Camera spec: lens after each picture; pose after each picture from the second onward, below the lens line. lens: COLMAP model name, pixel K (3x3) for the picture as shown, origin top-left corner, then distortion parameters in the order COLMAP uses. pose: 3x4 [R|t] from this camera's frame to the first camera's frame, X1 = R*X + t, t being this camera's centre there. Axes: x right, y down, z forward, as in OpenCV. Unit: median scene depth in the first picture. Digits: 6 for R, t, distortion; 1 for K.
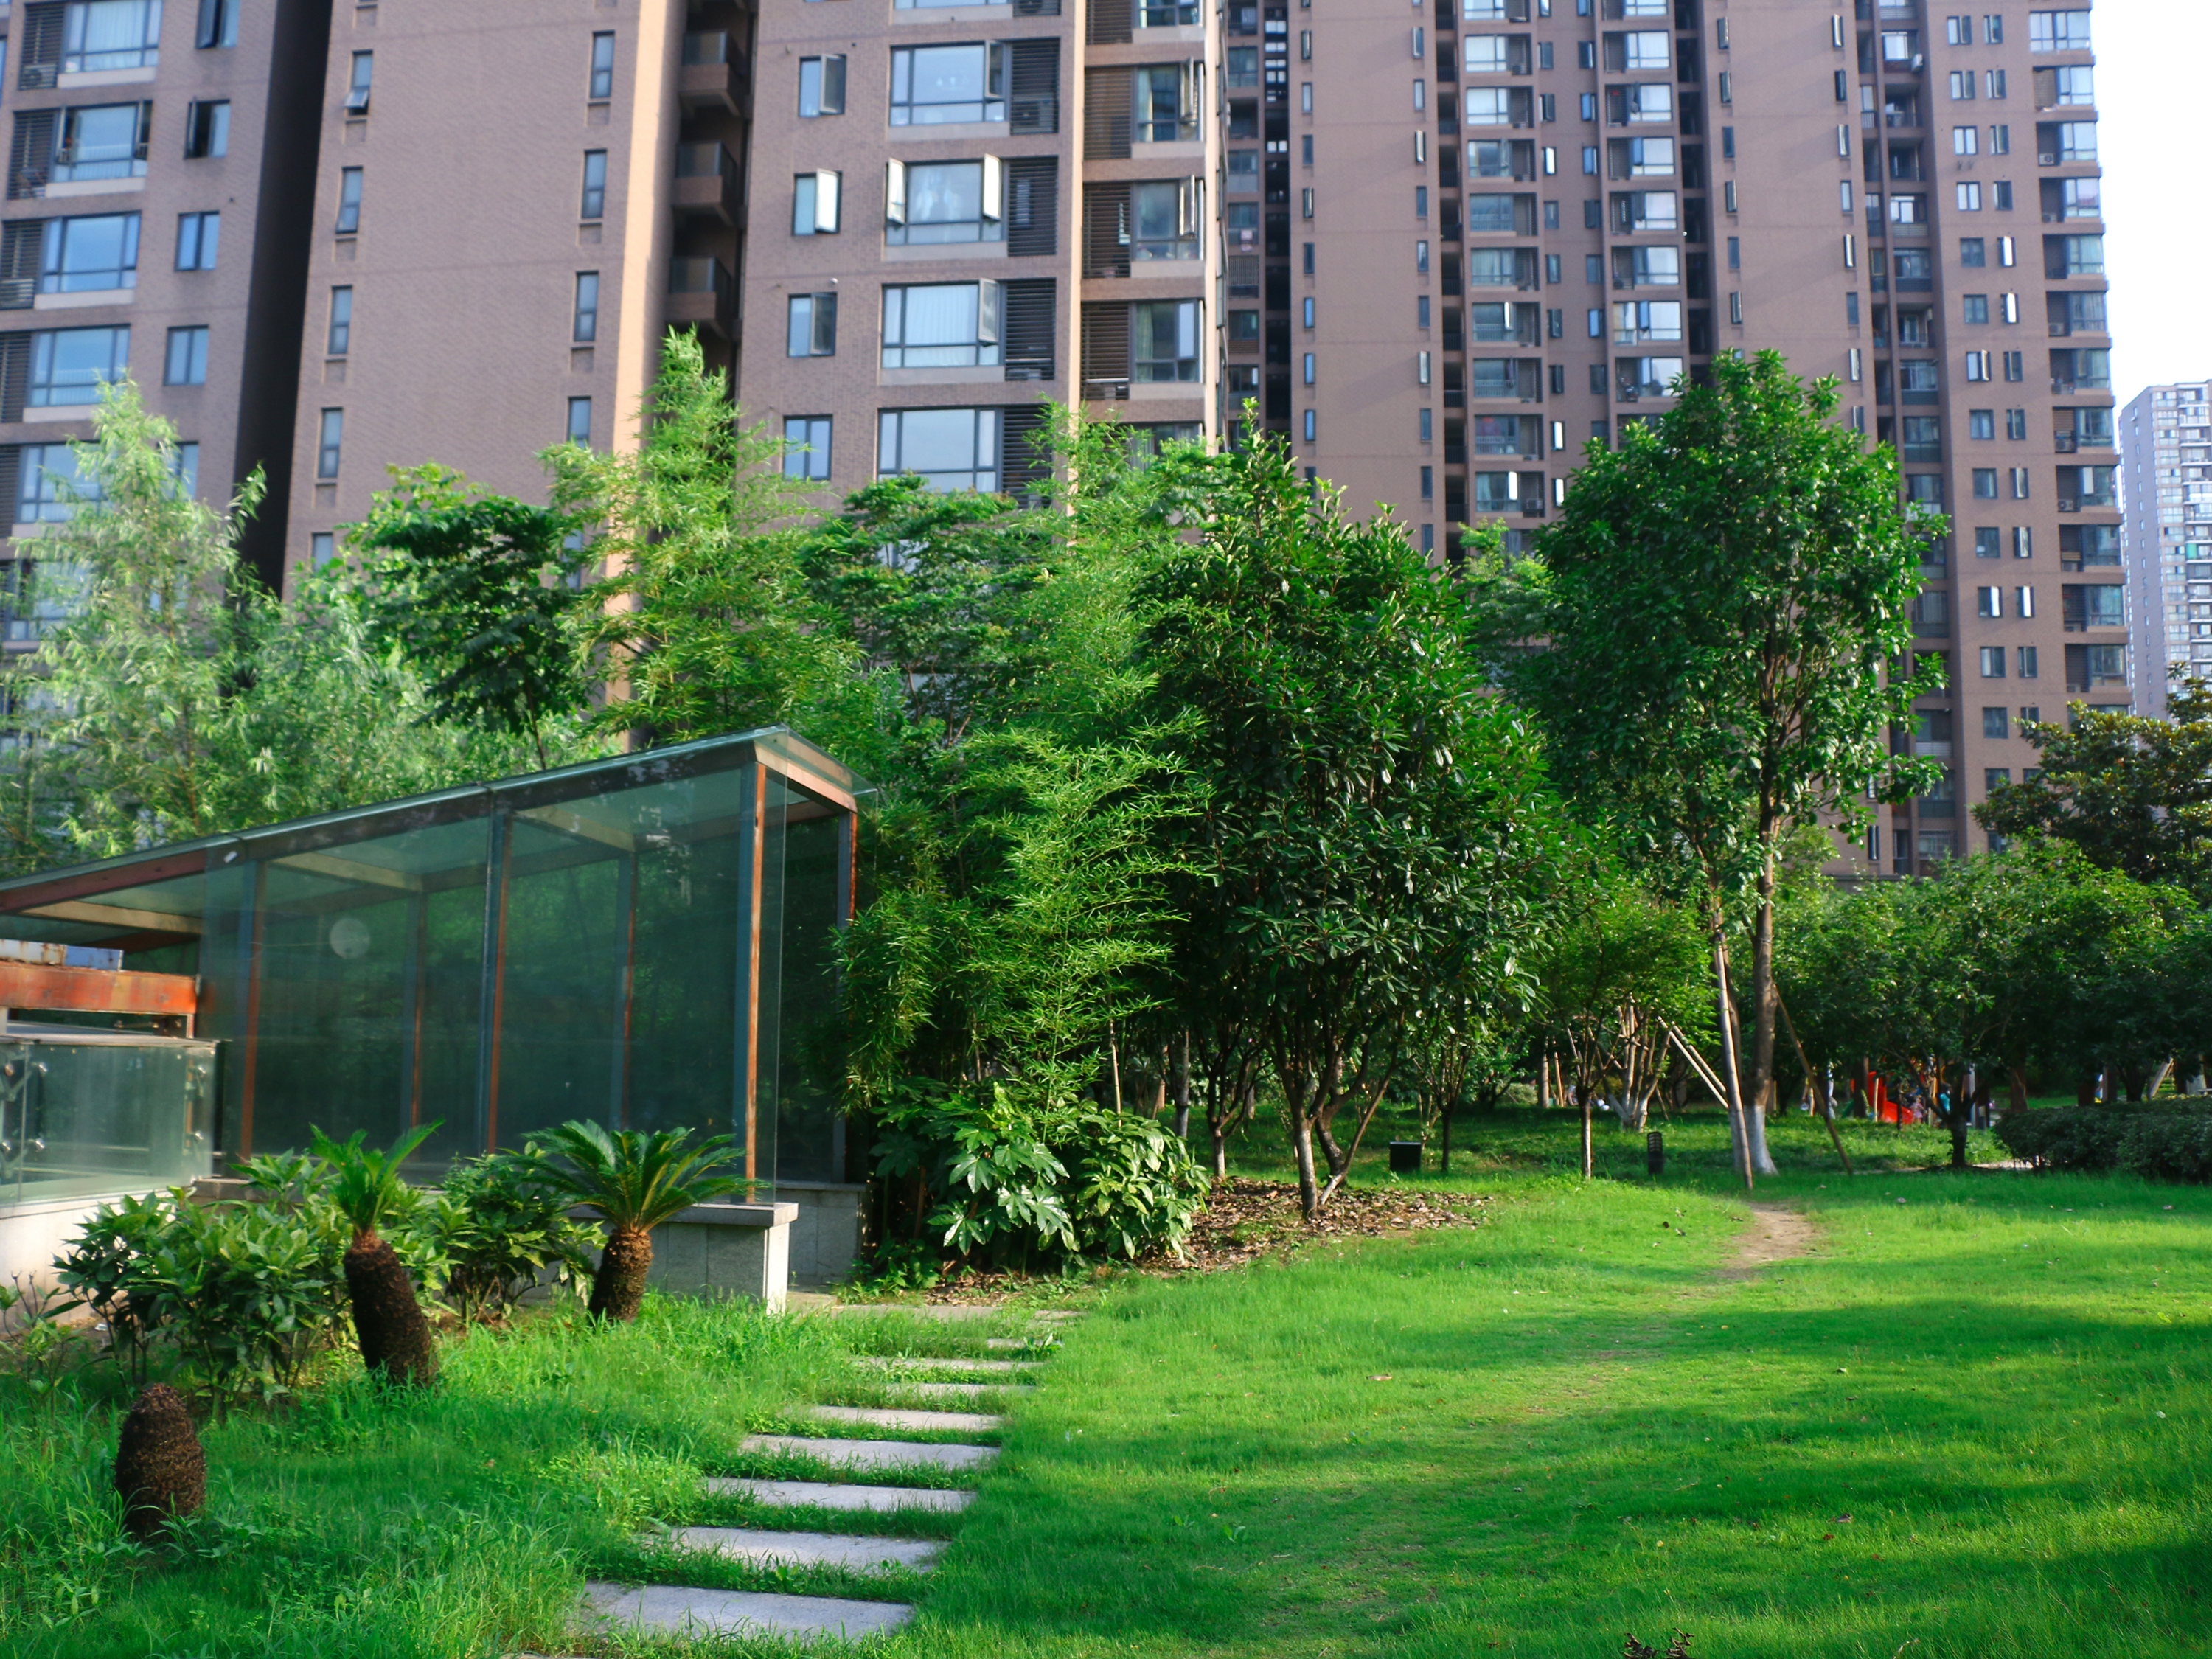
lens RADIAL K [[2222.9, 0, 1106.0], [0, 2222.9, 829.5], [0, 0, 1]] dist [-0.181653, 0.154986]
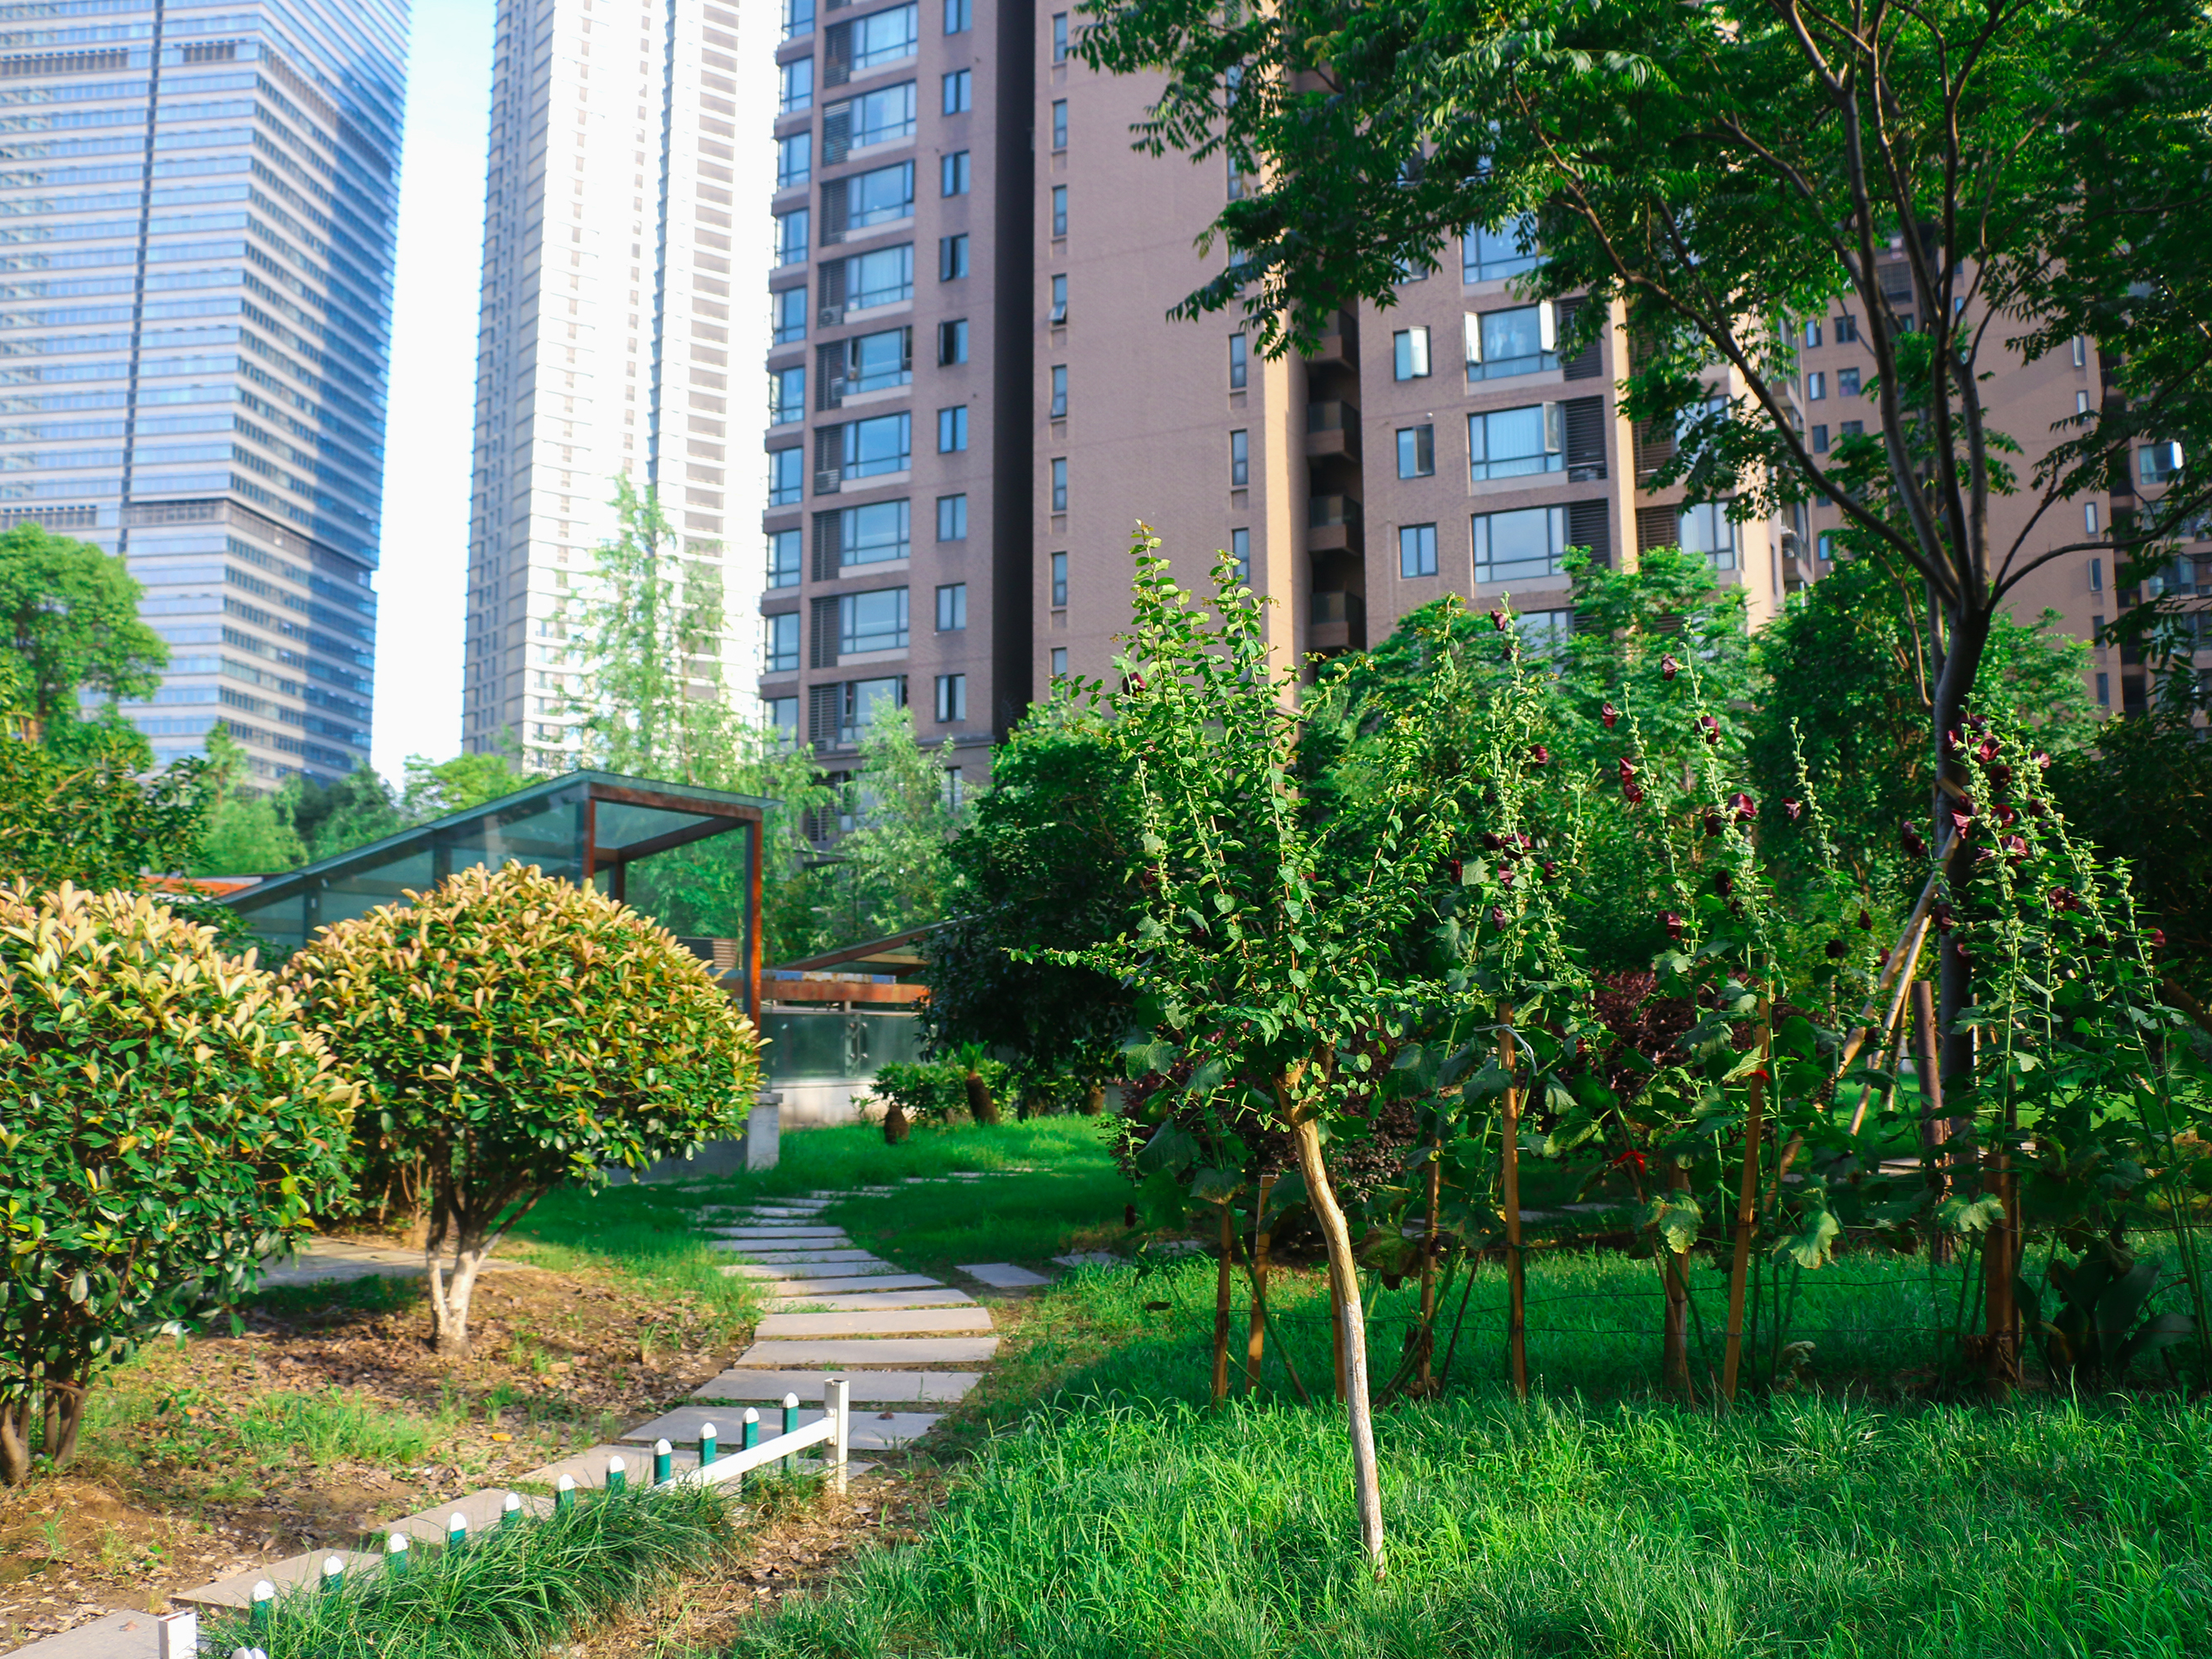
lens RADIAL K [[2222.7, 0, 1106.0], [0, 2222.7, 829.5], [0, 0, 1]] dist [-0.181653, 0.154986]
pose [[0.934219, -0.060362, -0.351555, 0.132073], [0.061998, 0.998054, -0.006615, -0.015529], [0.351270, -0.015615, 0.936144, -0.252150]]
